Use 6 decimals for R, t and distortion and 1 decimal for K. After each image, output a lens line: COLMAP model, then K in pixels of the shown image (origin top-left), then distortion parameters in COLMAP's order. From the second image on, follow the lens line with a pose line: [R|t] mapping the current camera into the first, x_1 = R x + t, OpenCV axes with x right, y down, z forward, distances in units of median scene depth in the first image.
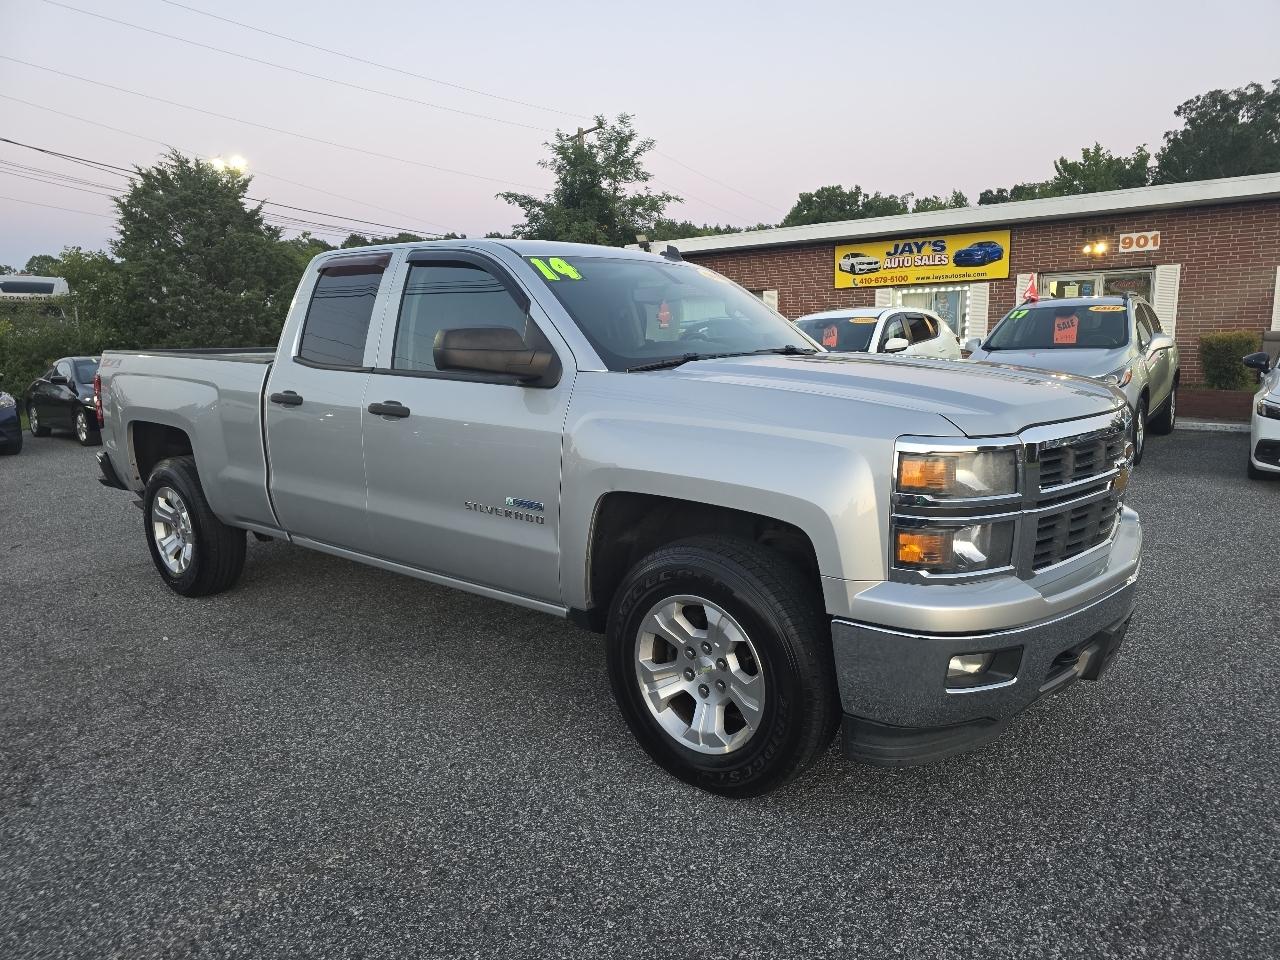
lens RADIAL K [[854.6, 0, 655.8], [0, 854.6, 478.9], [0, 0, 1]] dist [0.055064, -0.044100]
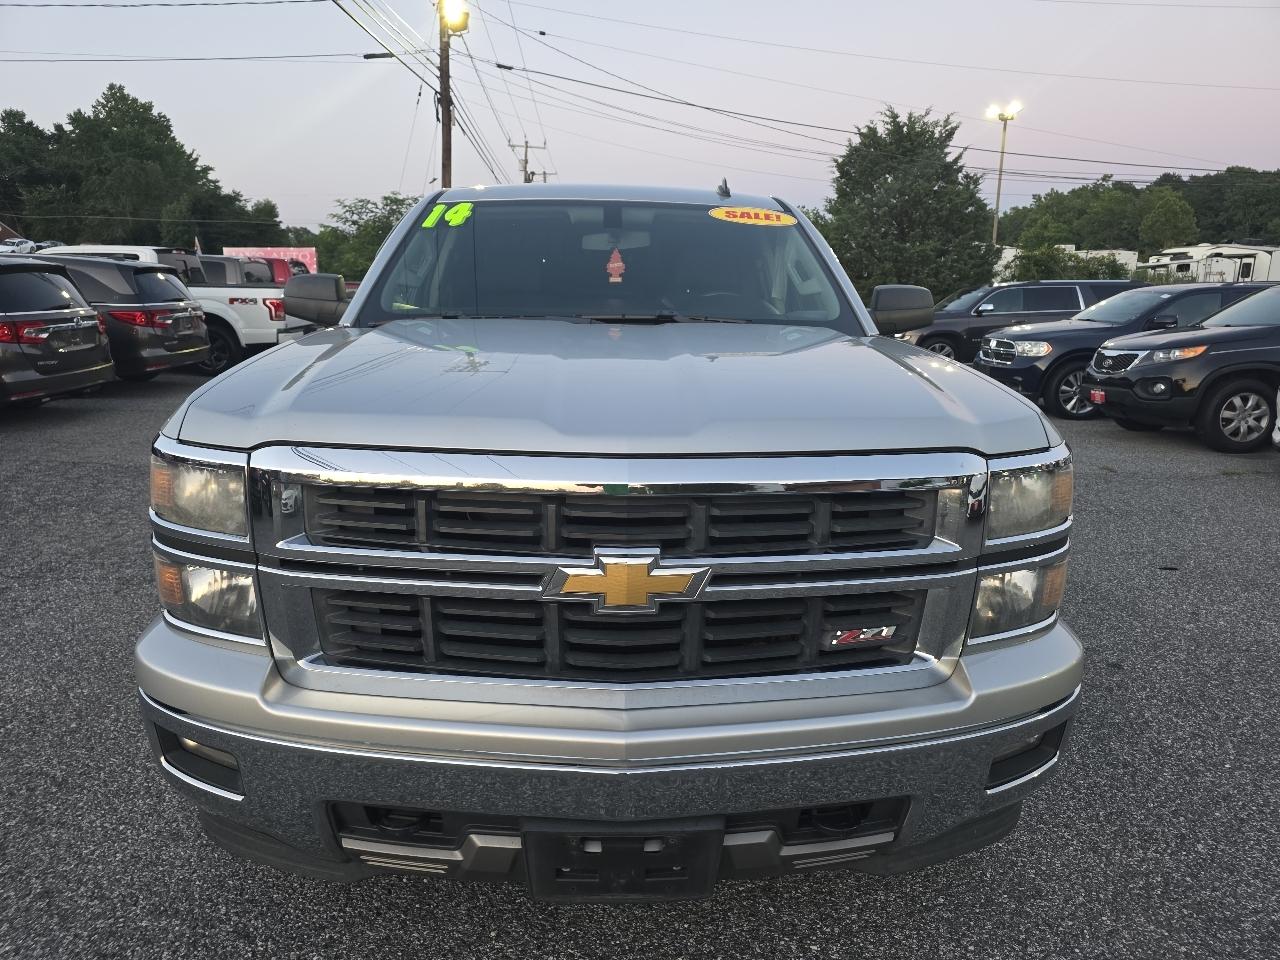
lens RADIAL K [[858.9, 0, 642.7], [0, 858.9, 487.1], [0, 0, 1]] dist [0.053864, -0.047960]
pose [[0.658184, 0.196077, -0.726875, 0.142080], [-0.150244, 0.980277, 0.128387, -0.019985], [0.737713, 0.024706, 0.674662, 0.098465]]
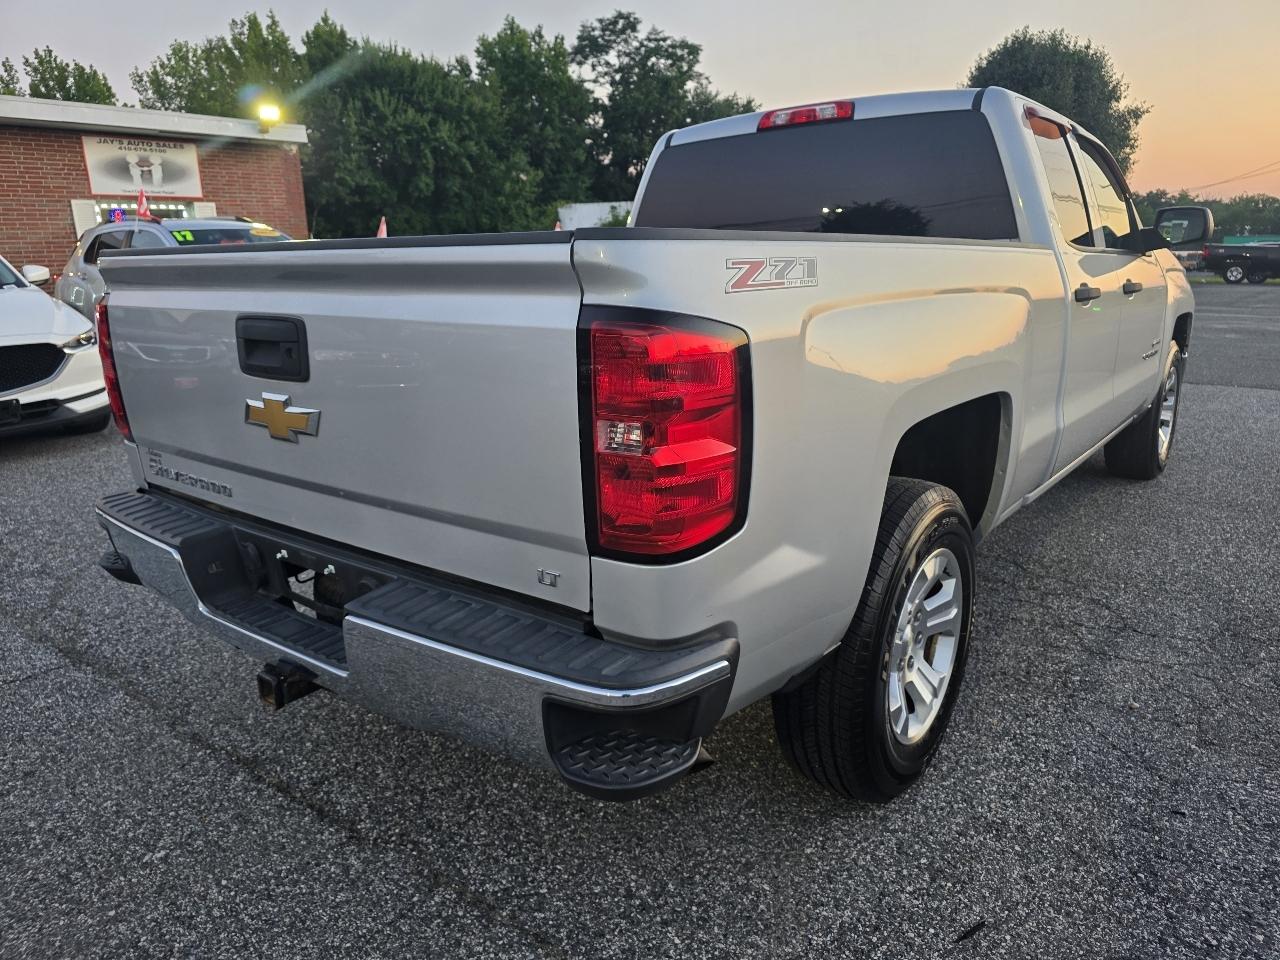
lens RADIAL K [[868.0, 0, 635.8], [0, 868.0, 486.5], [0, 0, 1]] dist [0.031112, -0.027122]
pose [[-0.005562, -0.245379, 0.969411, -0.267034], [0.188728, 0.951747, 0.241991, -0.042466], [-0.982014, 0.184301, 0.041017, 0.306700]]
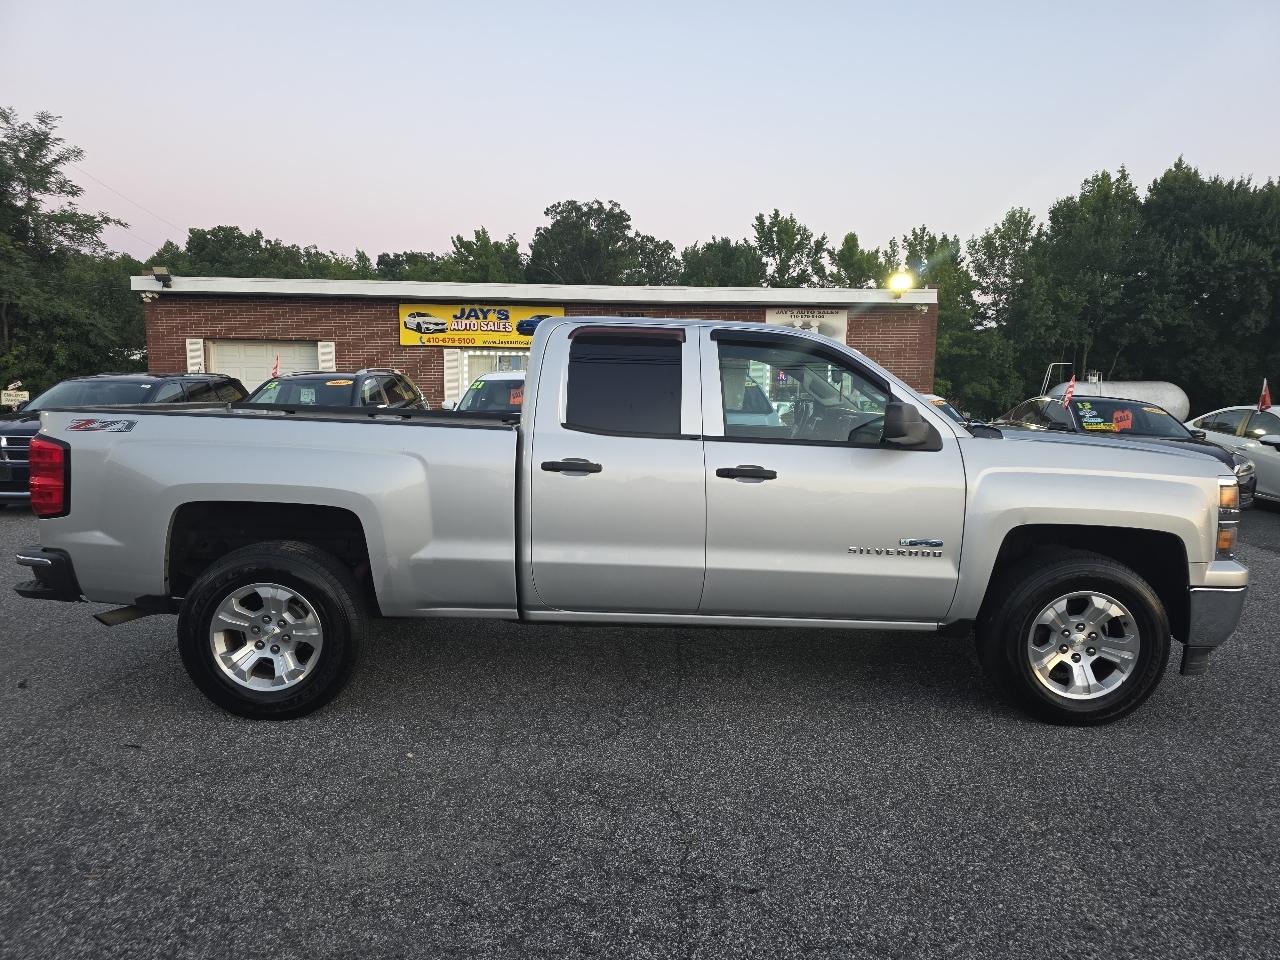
lens RADIAL K [[846.2, 0, 651.0], [0, 846.2, 481.0], [0, 0, 1]] dist [0.061468, -0.053791]
pose [[0.778402, -0.039005, 0.626553, -0.211908], [0.074500, 0.996754, -0.030504, -0.009111], [-0.623330, 0.070423, 0.778782, 0.044794]]
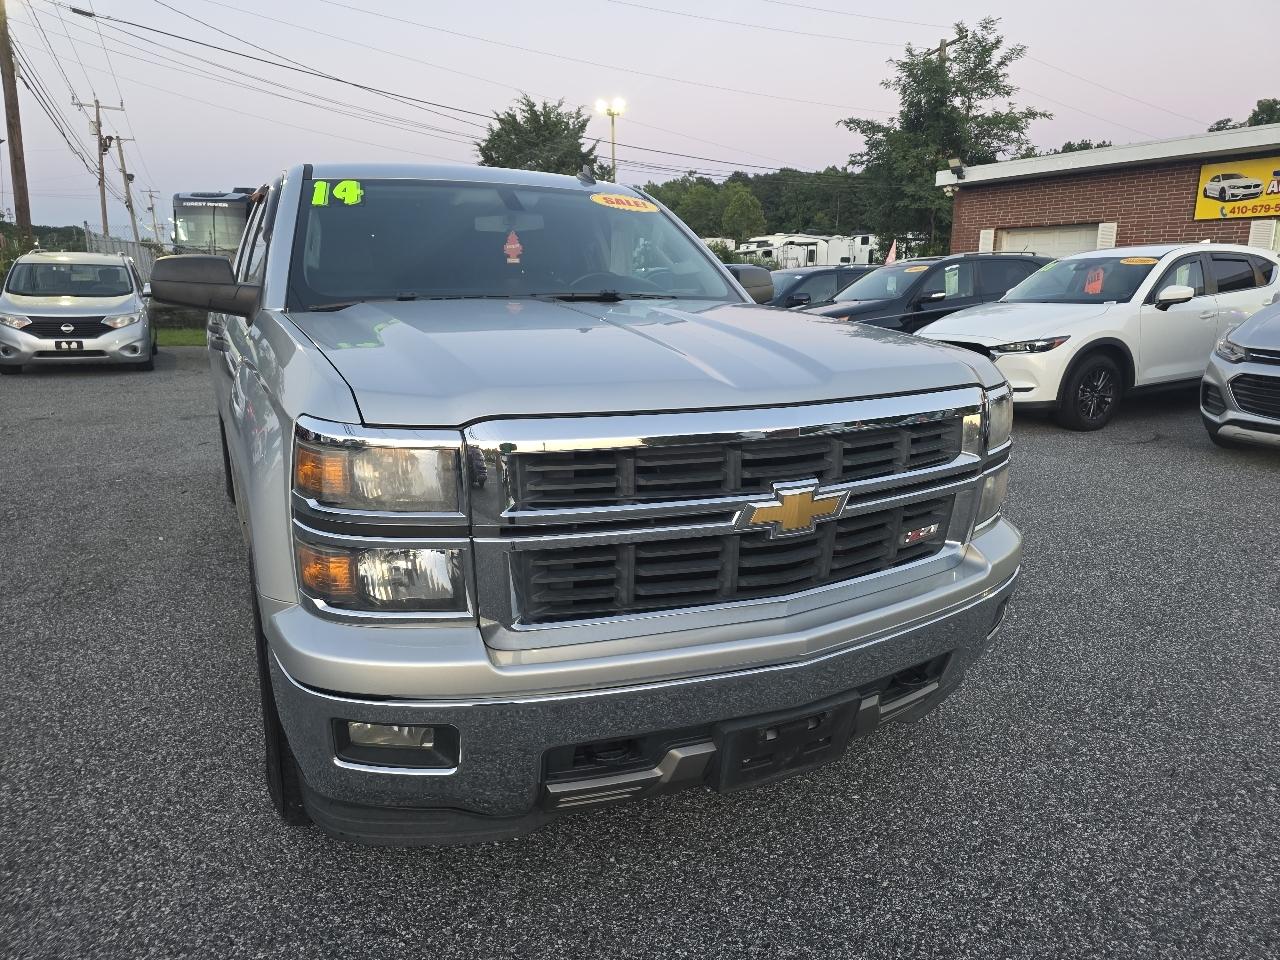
lens RADIAL K [[855.6, 0, 650.2], [0, 855.6, 487.9], [0, 0, 1]] dist [0.058466, -0.048702]
pose [[0.910152, 0.120922, -0.396234, 0.106433], [-0.089425, 0.991249, 0.097096, -0.010756], [0.404508, -0.052939, 0.913001, 0.055119]]
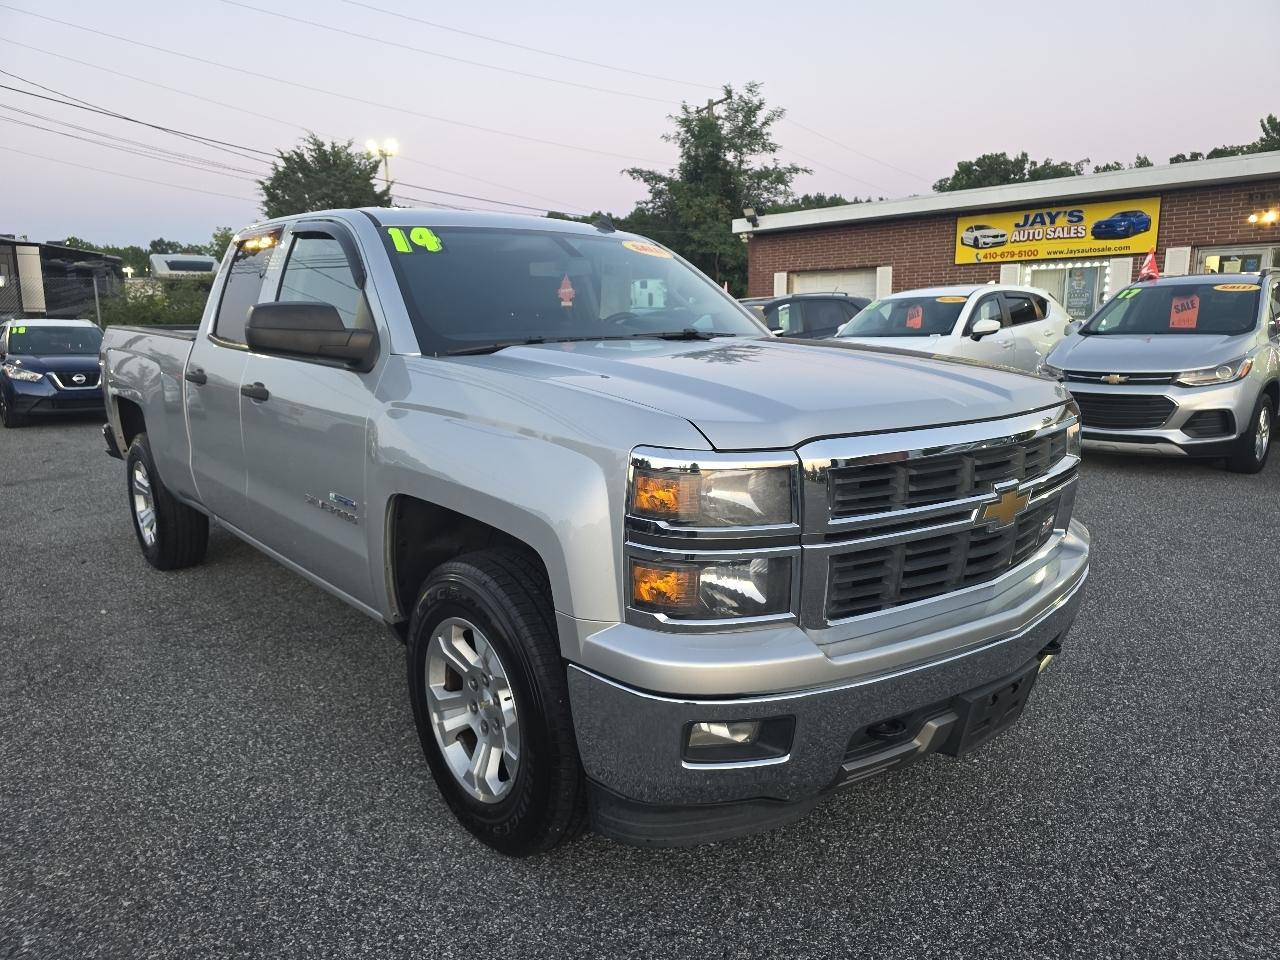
lens RADIAL K [[858.9, 0, 642.7], [0, 858.9, 487.1], [0, 0, 1]] dist [0.053864, -0.047960]
pose [[0.984061, 0.043029, -0.172547, 0.053418], [-0.037449, 0.998669, 0.035468, -0.004996], [0.173843, -0.028441, 0.984363, 0.026157]]
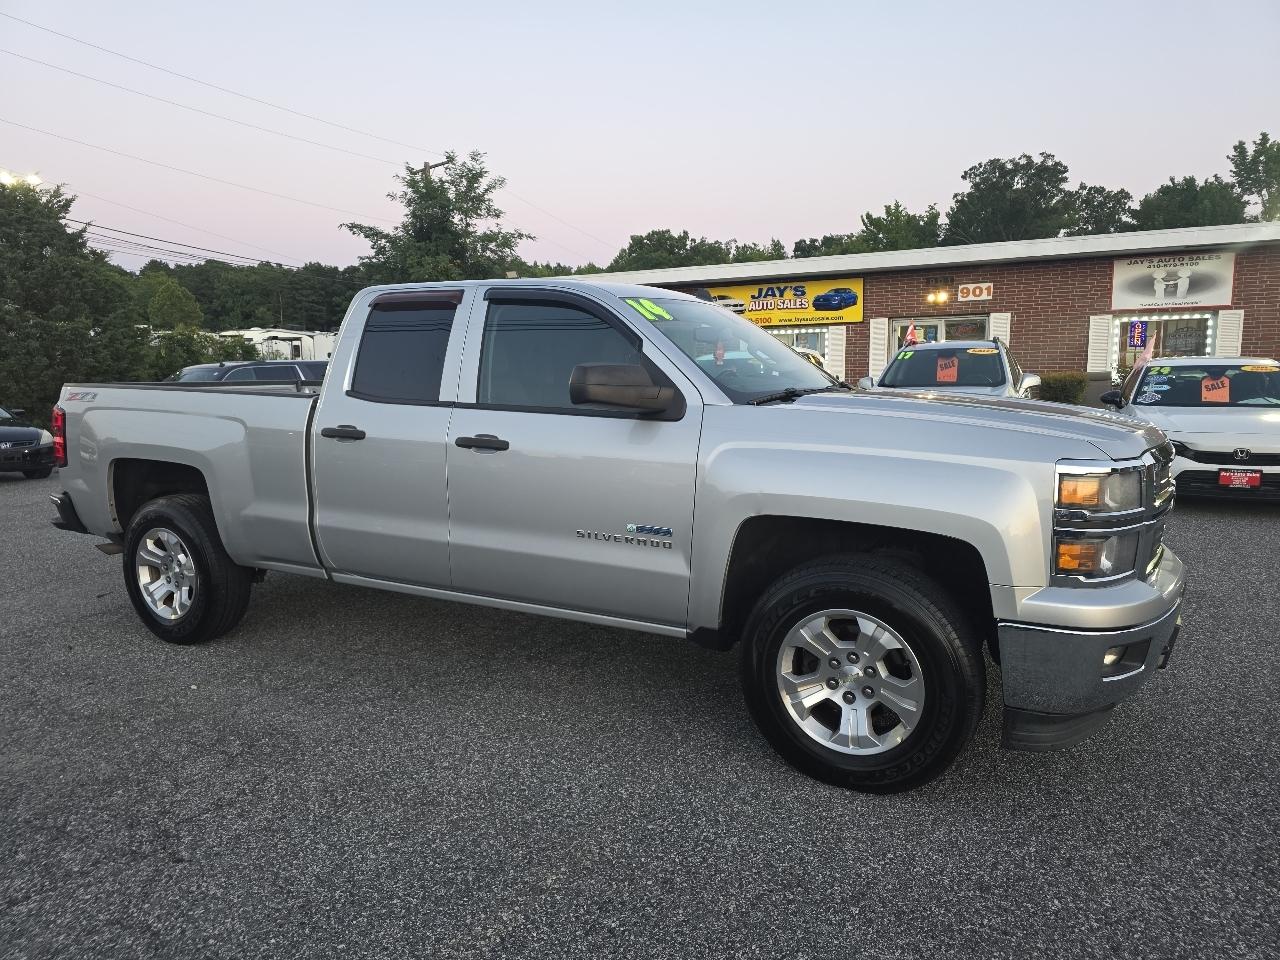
lens RADIAL K [[852.5, 0, 640.0], [0, 852.5, 480.0], [0, 0, 1]] dist [0.057353, -0.050040]
pose [[0.983931, -0.014582, 0.177952, -0.059628], [0.021573, 0.999067, -0.037417, 0.001013], [-0.177240, 0.040655, 0.983328, -0.005218]]
